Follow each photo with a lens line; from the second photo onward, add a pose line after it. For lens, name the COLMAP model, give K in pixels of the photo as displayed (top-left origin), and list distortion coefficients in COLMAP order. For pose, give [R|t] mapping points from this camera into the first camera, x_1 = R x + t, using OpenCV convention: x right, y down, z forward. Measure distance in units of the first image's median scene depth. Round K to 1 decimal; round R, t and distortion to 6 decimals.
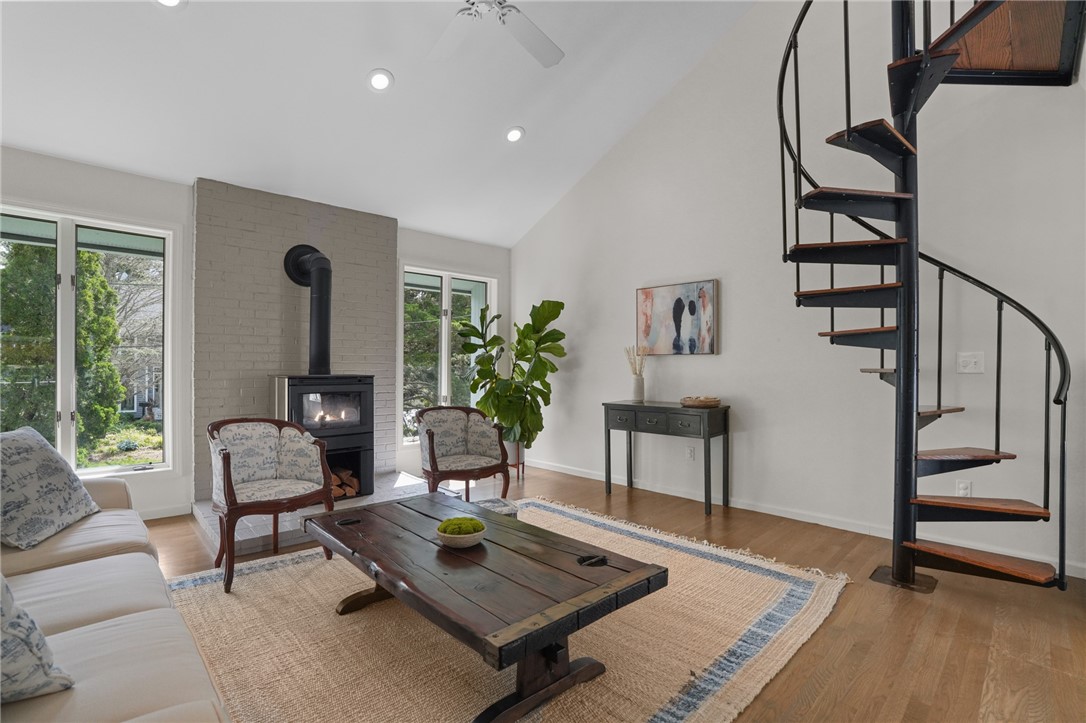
lens RADIAL K [[507.9, 0, 545.2], [0, 507.9, 367.8], [0, 0, 1]] dist [-0.064008, 0.022110]
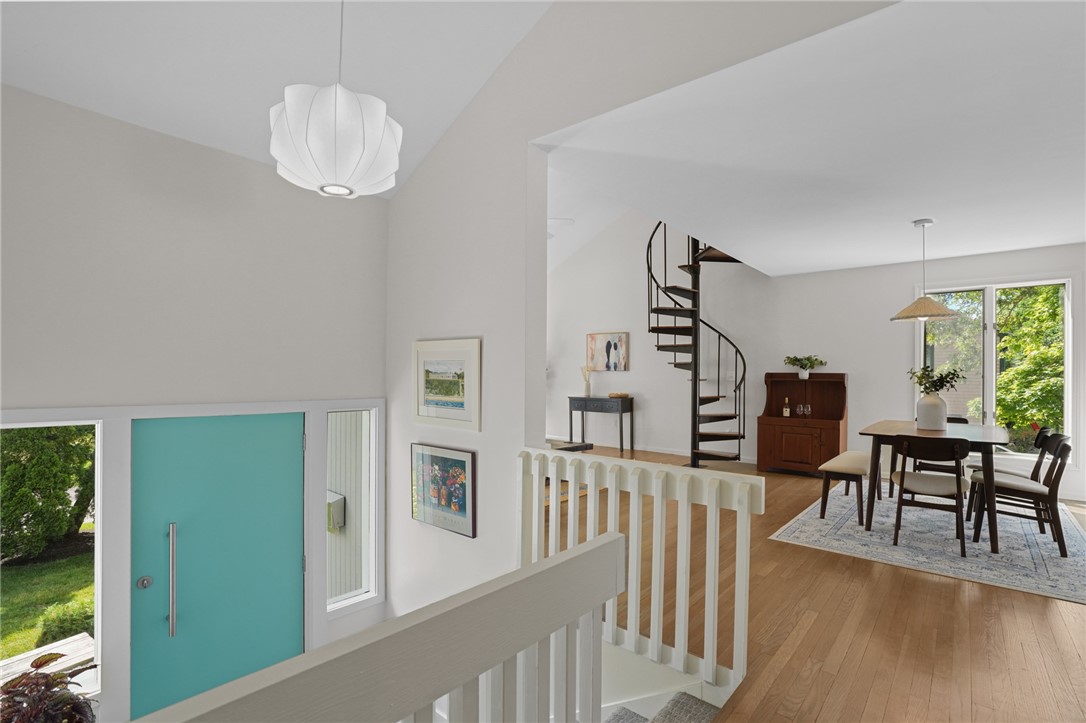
lens RADIAL K [[507.9, 0, 542.1], [0, 507.9, 369.3], [0, 0, 1]] dist [-0.064008, 0.022110]
pose [[0.996707, 0.003992, 0.080984, -0.175002], [-0.003183, 0.999944, -0.010108, -0.015933], [-0.081019, 0.009817, 0.996664, -1.110078]]
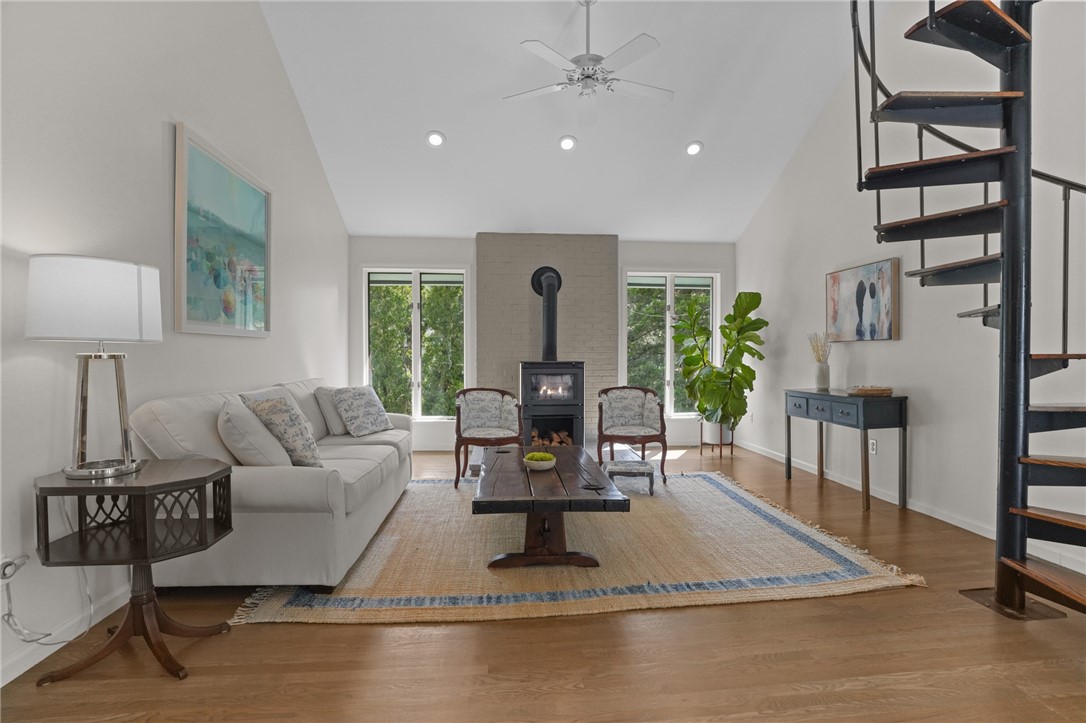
lens RADIAL K [[507.9, 0, 542.3], [0, 507.9, 365.4], [0, 0, 1]] dist [-0.064008, 0.022110]
pose [[0.779138, 0.007677, -0.626806, 0.488870], [0.002047, 0.999889, 0.014791, 0.005501], [0.626849, -0.012807, 0.779035, -0.120130]]
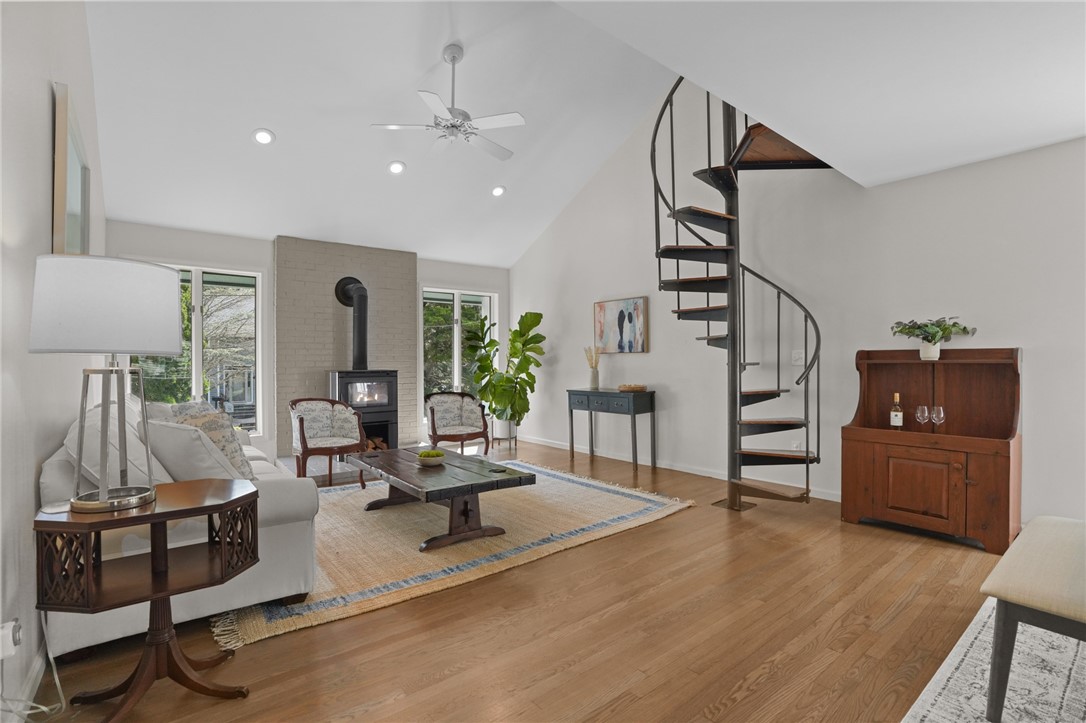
lens RADIAL K [[507.9, 0, 545.8], [0, 507.9, 363.1], [0, 0, 1]] dist [-0.064008, 0.022110]
pose [[0.995830, -0.008313, -0.090844, 0.238686], [0.008400, 0.999965, 0.000571, -0.002553], [0.090836, -0.001332, 0.995865, -0.435784]]
